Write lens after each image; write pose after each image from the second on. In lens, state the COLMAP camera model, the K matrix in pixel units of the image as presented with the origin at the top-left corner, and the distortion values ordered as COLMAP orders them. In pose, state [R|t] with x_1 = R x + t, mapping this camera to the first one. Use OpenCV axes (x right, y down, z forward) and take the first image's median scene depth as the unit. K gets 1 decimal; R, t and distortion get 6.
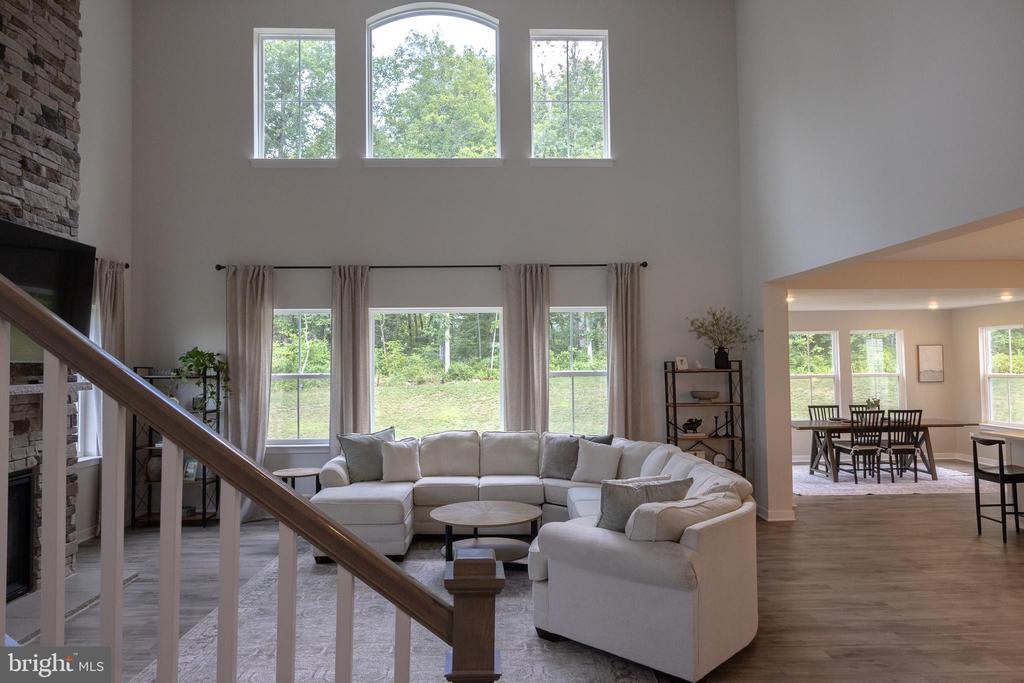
lens RADIAL K [[682.1, 0, 511.1], [0, 682.1, 342.5], [0, 0, 1]] dist [0.003931, 0.002164]
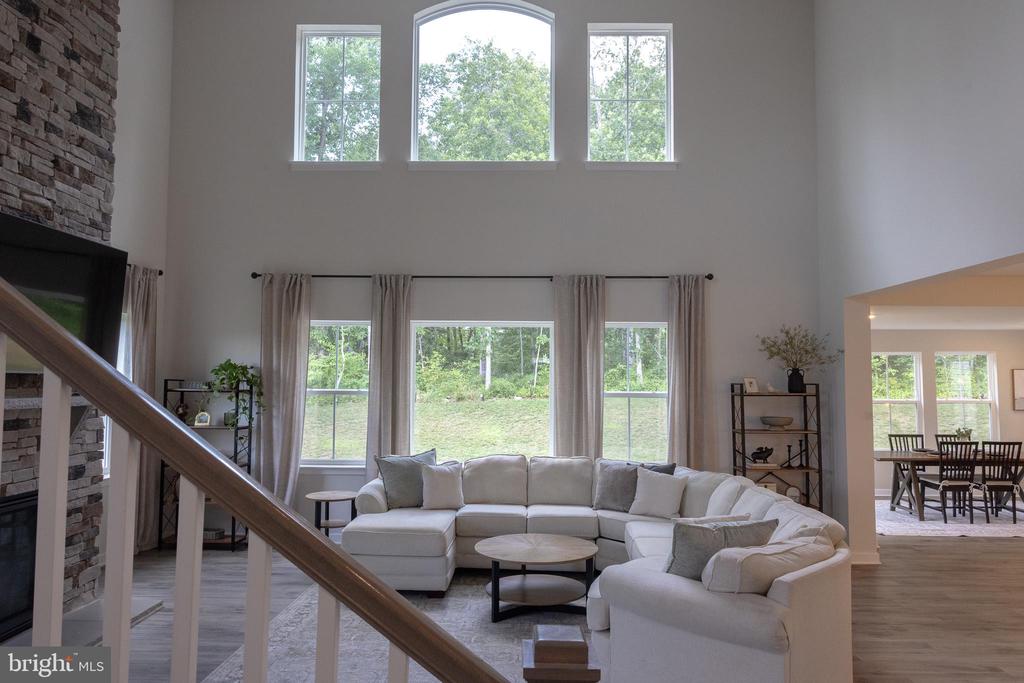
lens RADIAL K [[713.2, 0, 513.7], [0, 713.2, 342.2], [0, 0, 1]] dist [-0.007237, 0.010614]
pose [[0.998377, 0.014760, -0.055002, -0.015075], [-0.015978, 0.999636, -0.021757, -0.001740], [0.054660, 0.022601, 0.998249, 0.038140]]
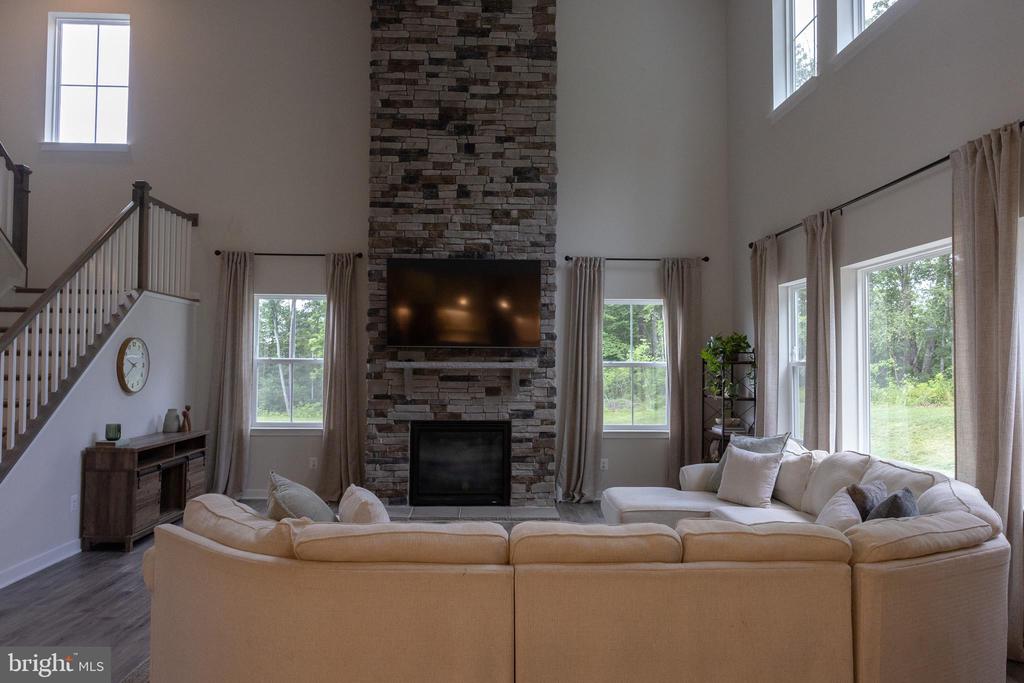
lens RADIAL K [[713.2, 0, 512.6], [0, 713.2, 342.3], [0, 0, 1]] dist [-0.007237, 0.010614]
pose [[0.009329, -0.024654, -0.999653, 0.561711], [0.028553, 0.999295, -0.024379, 0.037546], [0.999549, -0.028315, 0.010026, 0.689668]]
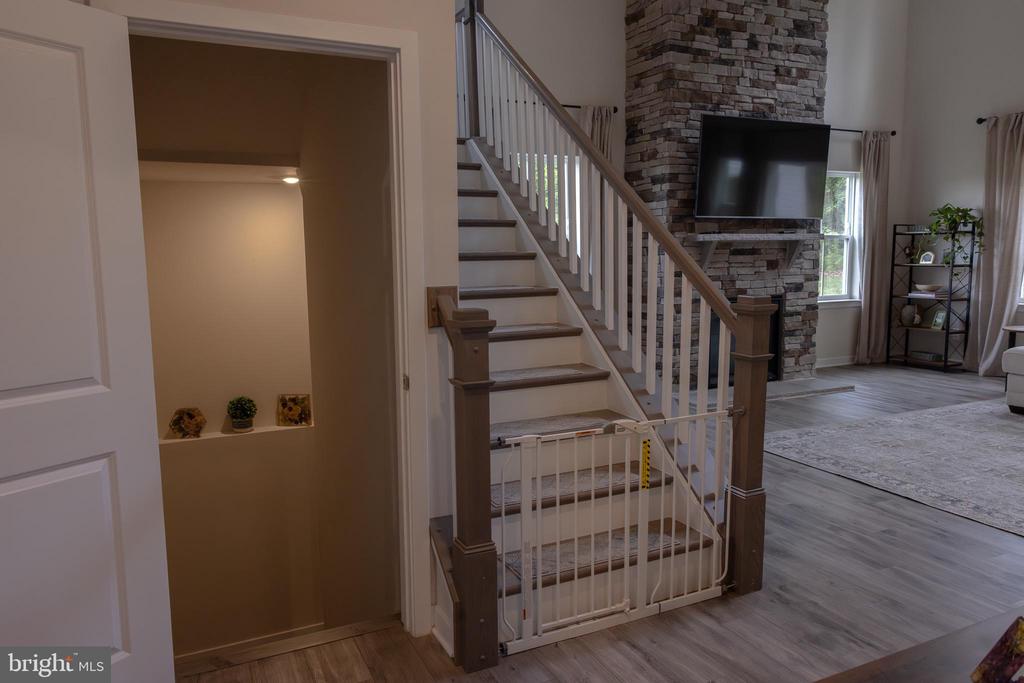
lens RADIAL K [[713.2, 0, 513.3], [0, 713.2, 345.3], [0, 0, 1]] dist [-0.007237, 0.010614]
pose [[0.401384, 0.120056, -0.908008, 0.292524], [0.043392, 0.987766, 0.149783, 0.029078], [0.914882, -0.099521, 0.391264, -0.062223]]
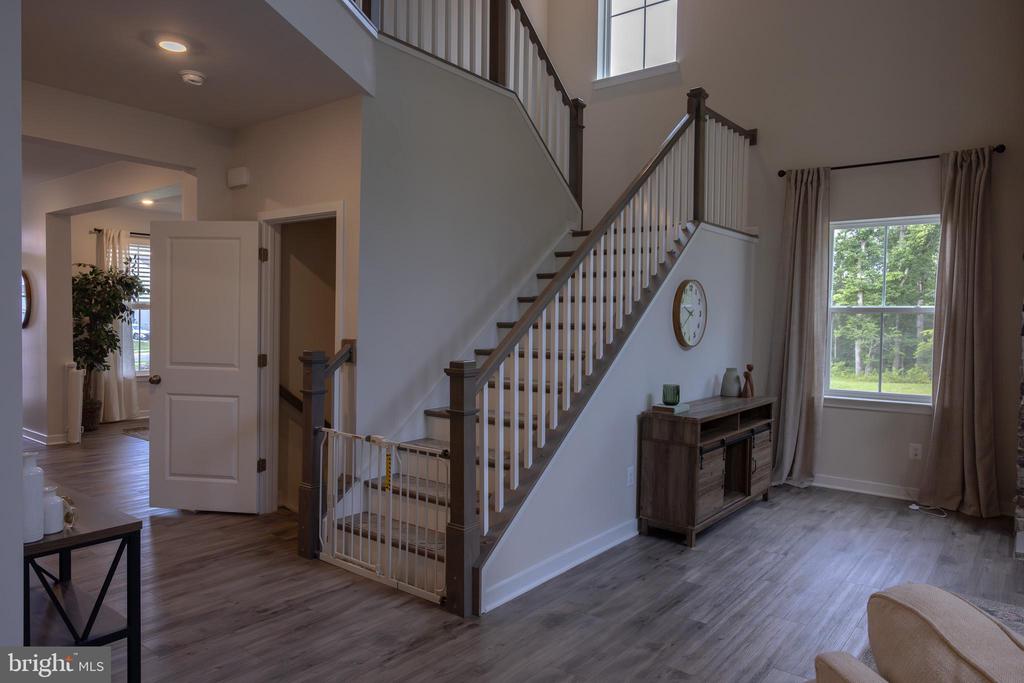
lens RADIAL K [[682.1, 0, 512.6], [0, 682.1, 339.9], [0, 0, 1]] dist [0.003931, 0.002164]
pose [[-0.641640, 0.024616, -0.766611, 0.318284], [0.021320, 0.999671, 0.014255, 0.044182], [0.766710, -0.007198, -0.641954, 0.531557]]
